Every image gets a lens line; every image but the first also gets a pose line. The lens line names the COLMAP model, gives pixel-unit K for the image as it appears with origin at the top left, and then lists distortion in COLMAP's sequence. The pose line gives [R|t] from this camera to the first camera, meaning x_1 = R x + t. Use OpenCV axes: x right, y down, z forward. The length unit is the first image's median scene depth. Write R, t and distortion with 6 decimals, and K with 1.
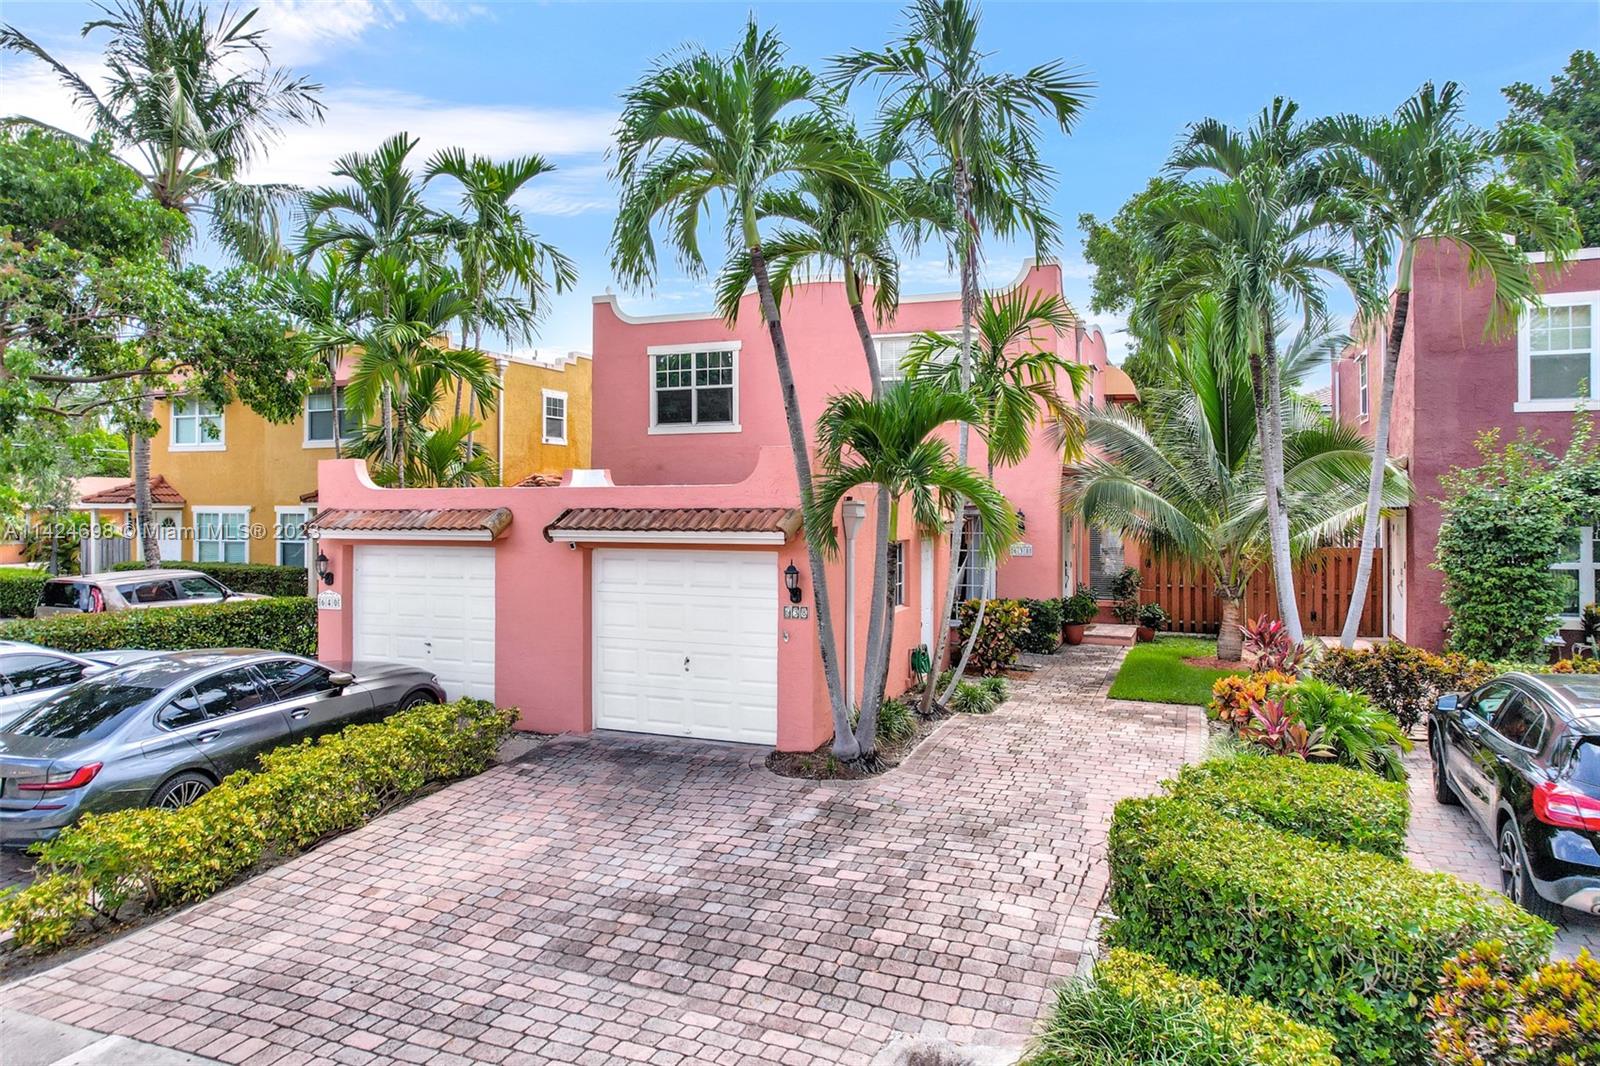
lens RADIAL K [[997.5, 0, 799.8], [0, 997.5, 547.9], [0, 0, 1]] dist [-0.050042, 0.002026]
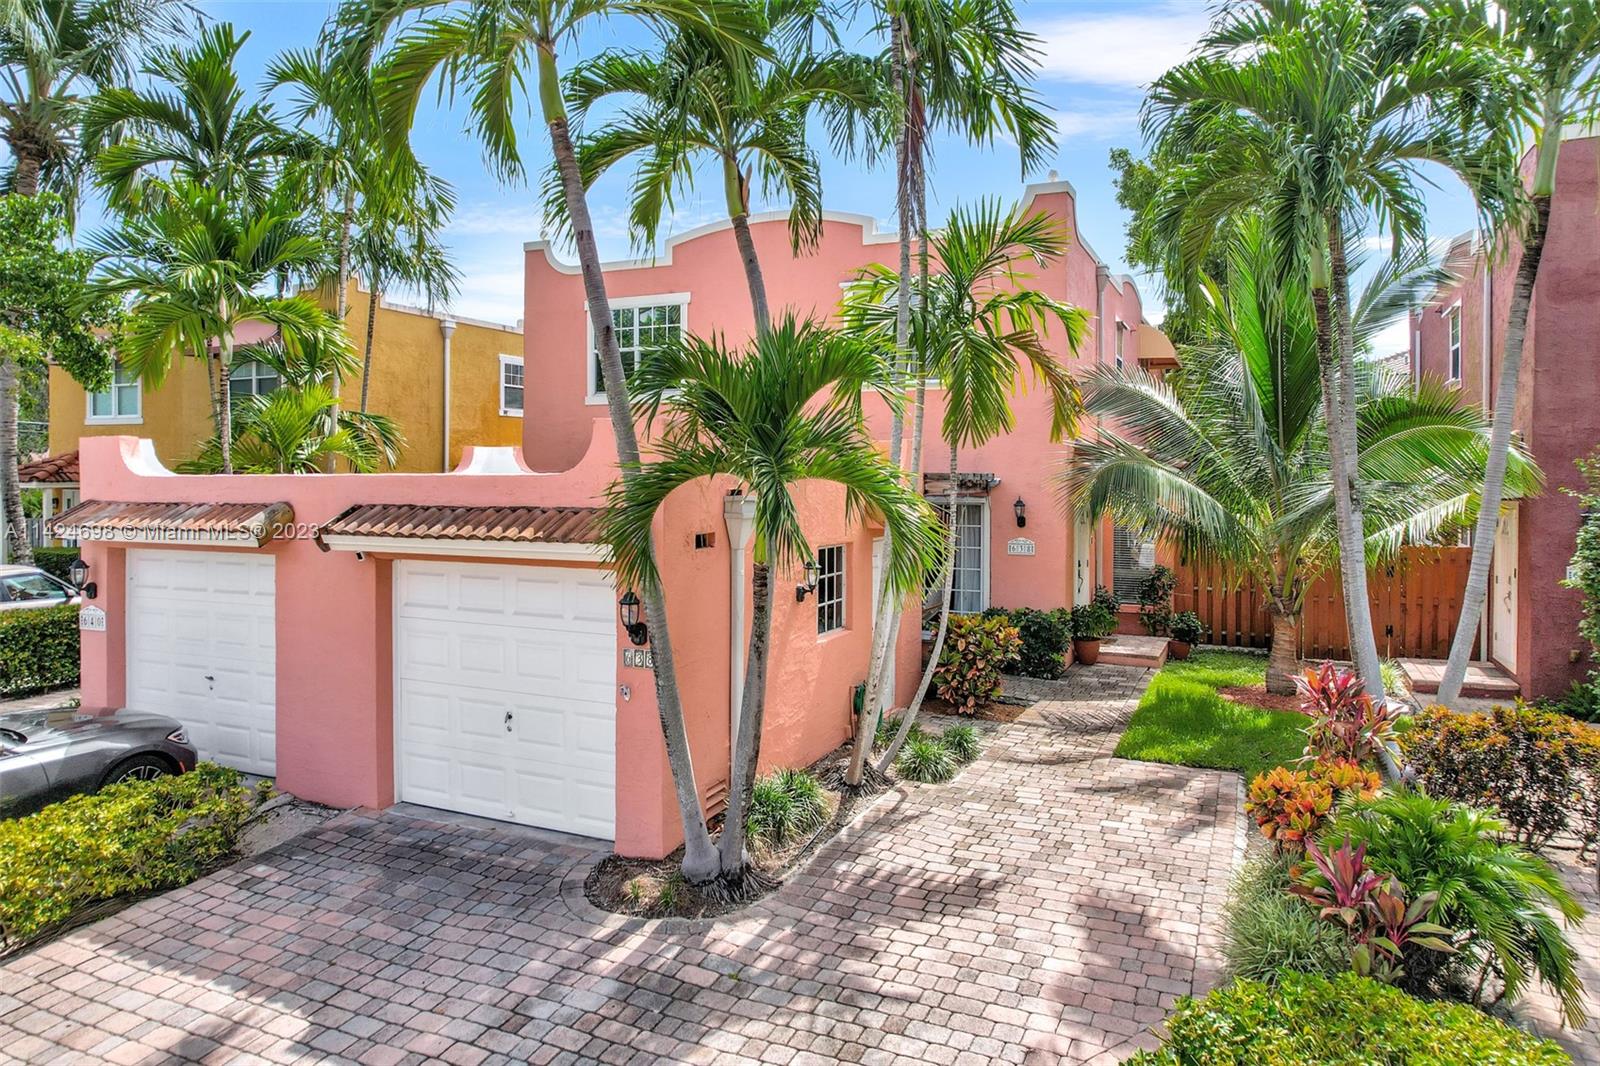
lens RADIAL K [[1012.9, 0, 800.0], [0, 1012.9, 533.0], [0, 0, 1]] dist [-0.063054, 0.042710]
pose [[0.999024, 0.005489, -0.043826, 0.109283], [-0.005012, 0.999927, 0.010989, -0.024596], [0.043883, -0.010758, 0.998979, 0.240819]]
